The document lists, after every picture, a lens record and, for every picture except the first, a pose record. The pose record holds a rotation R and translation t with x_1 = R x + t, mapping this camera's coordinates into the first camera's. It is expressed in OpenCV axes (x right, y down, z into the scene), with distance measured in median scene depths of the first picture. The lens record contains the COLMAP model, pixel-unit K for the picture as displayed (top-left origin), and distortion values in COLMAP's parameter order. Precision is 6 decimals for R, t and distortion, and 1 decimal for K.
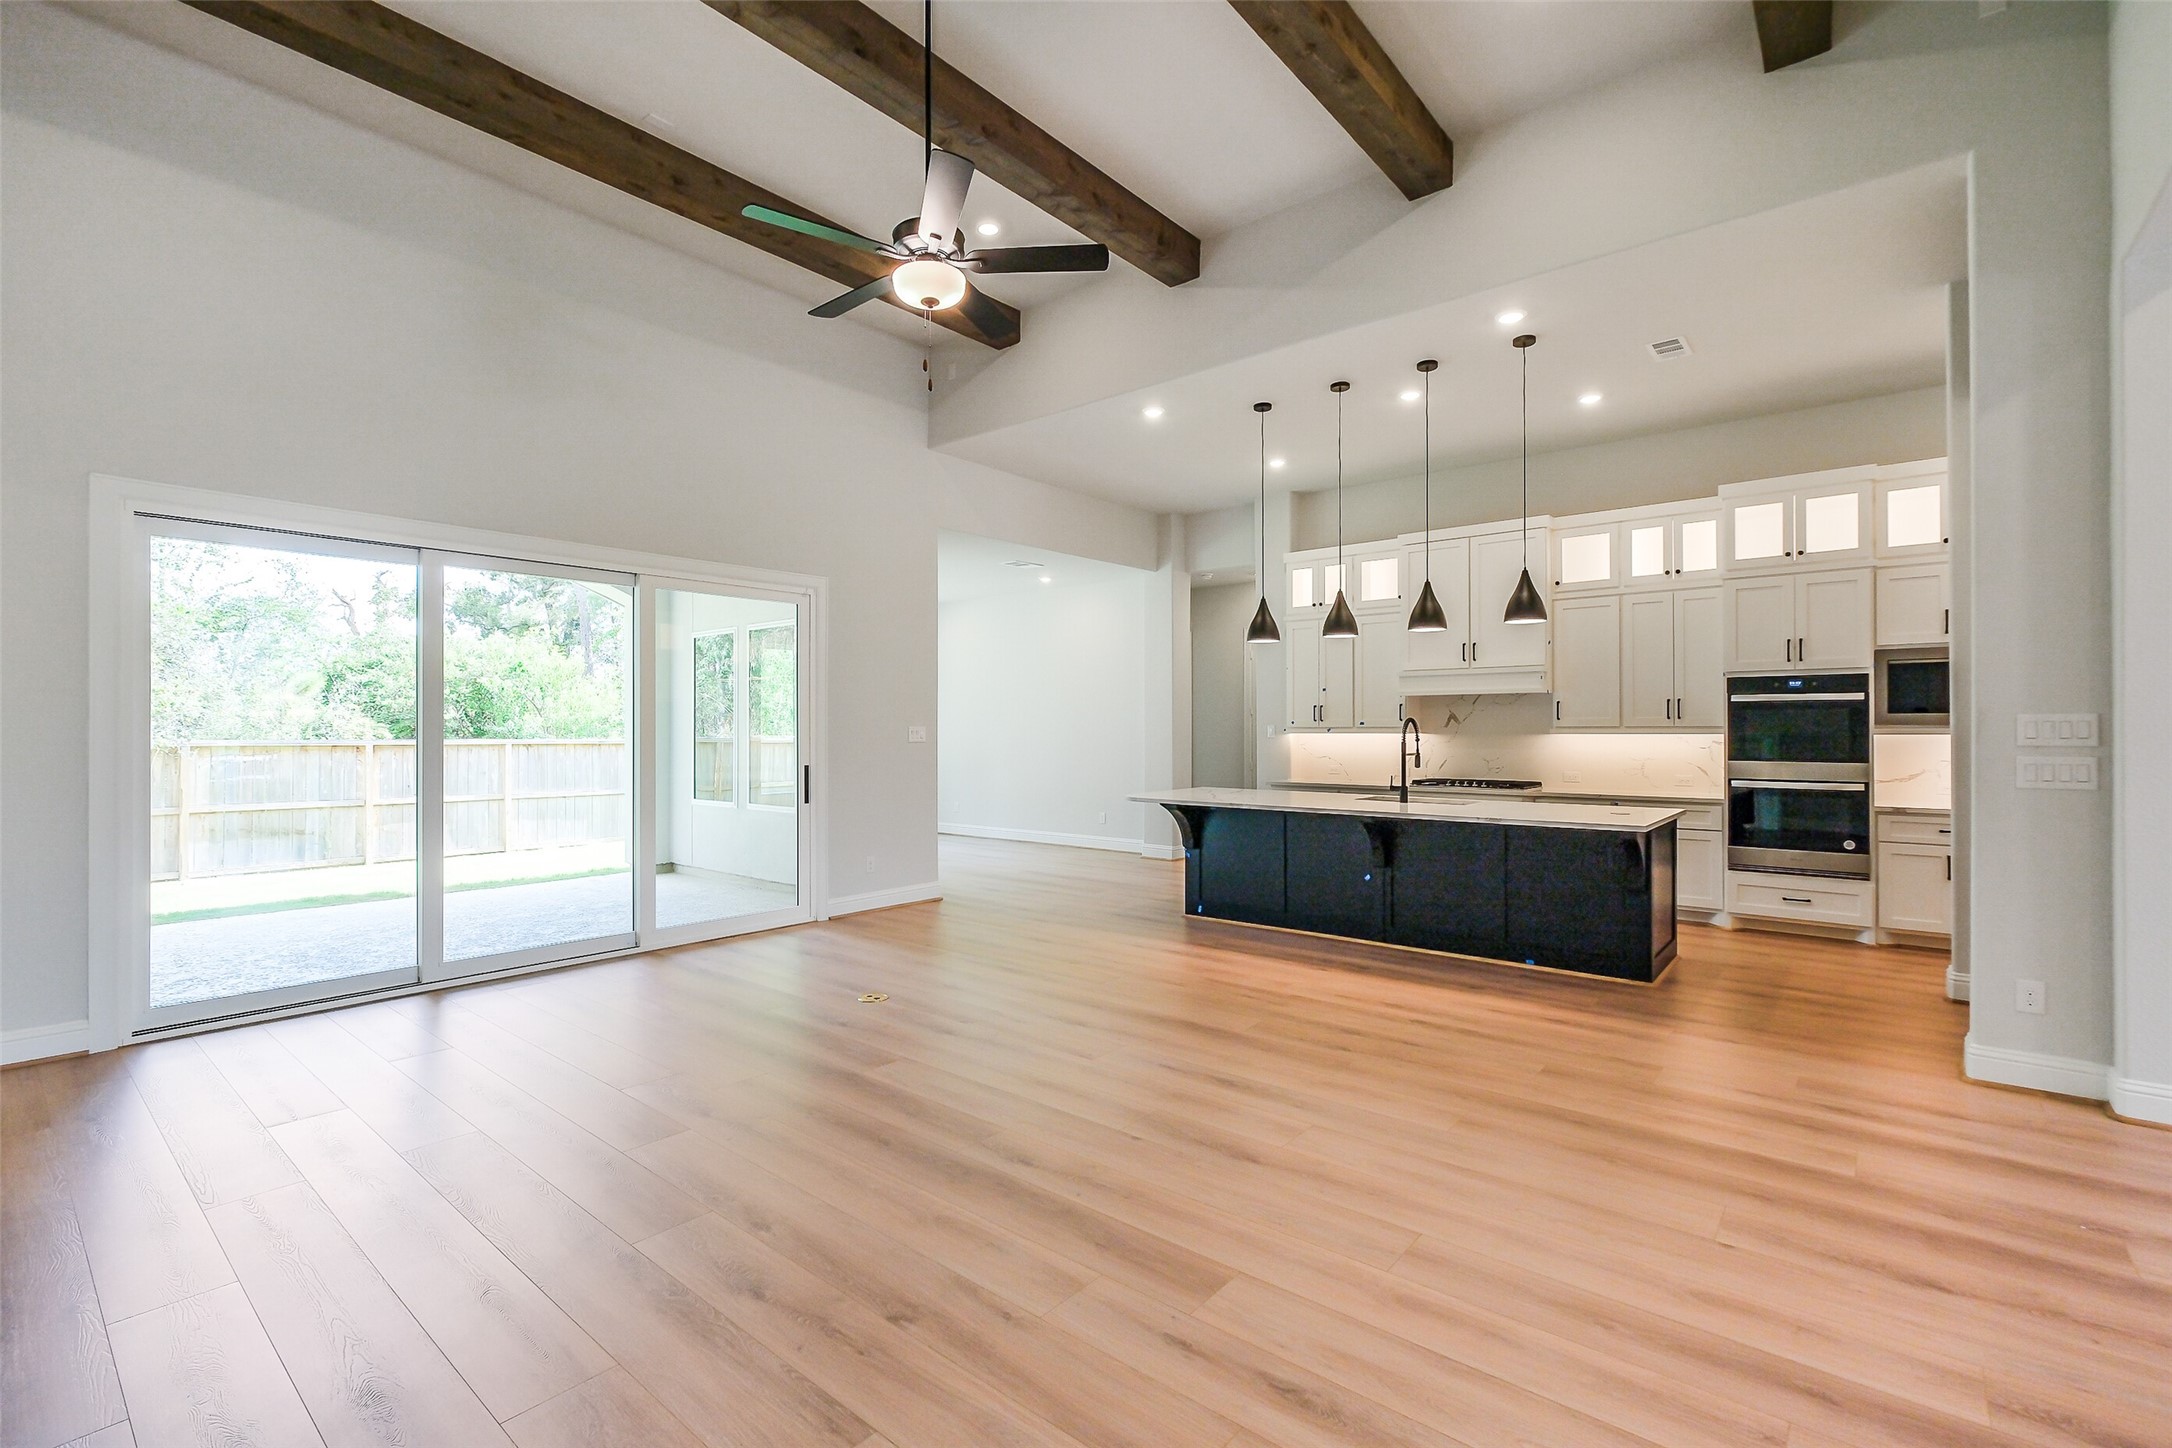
lens RADIAL K [[960.8, 0, 1105.1], [0, 960.8, 716.2], [0, 0, 1]] dist [-0.000119, 0.000126]
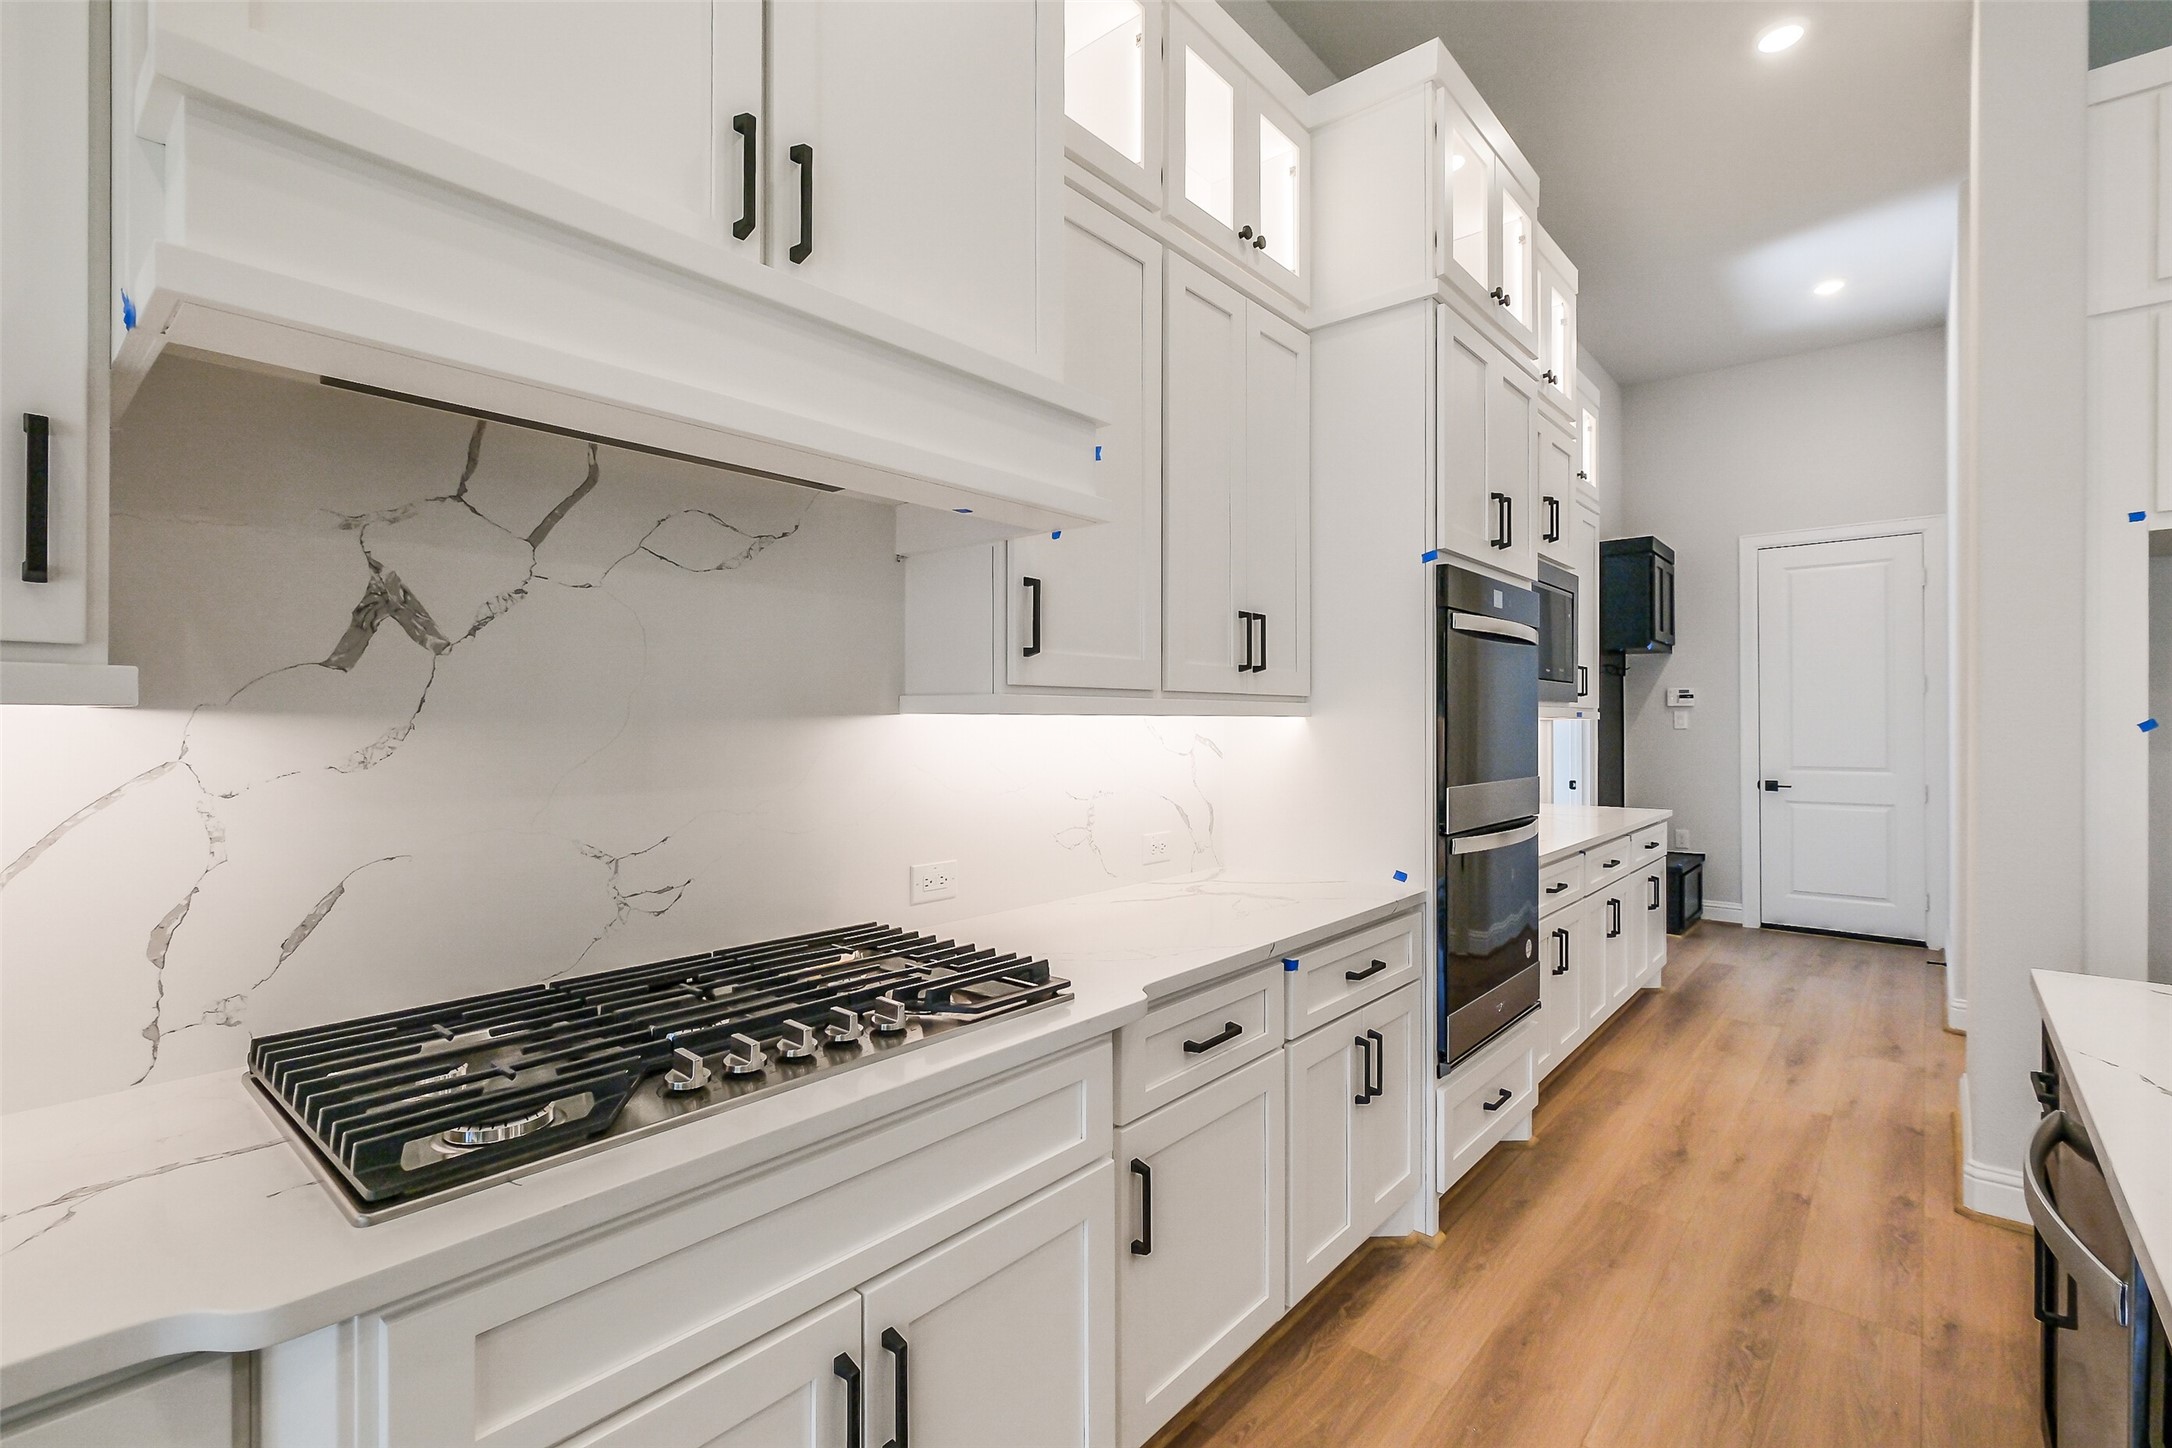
lens RADIAL K [[960.8, 0, 1105.1], [0, 960.8, 716.2], [0, 0, 1]] dist [-0.000119, 0.000126]
pose [[0.012922, 0.004743, 0.999905, 0.245216], [-0.011351, 0.999925, -0.004596, 0.020424], [-0.999852, -0.011291, 0.012974, 1.022417]]
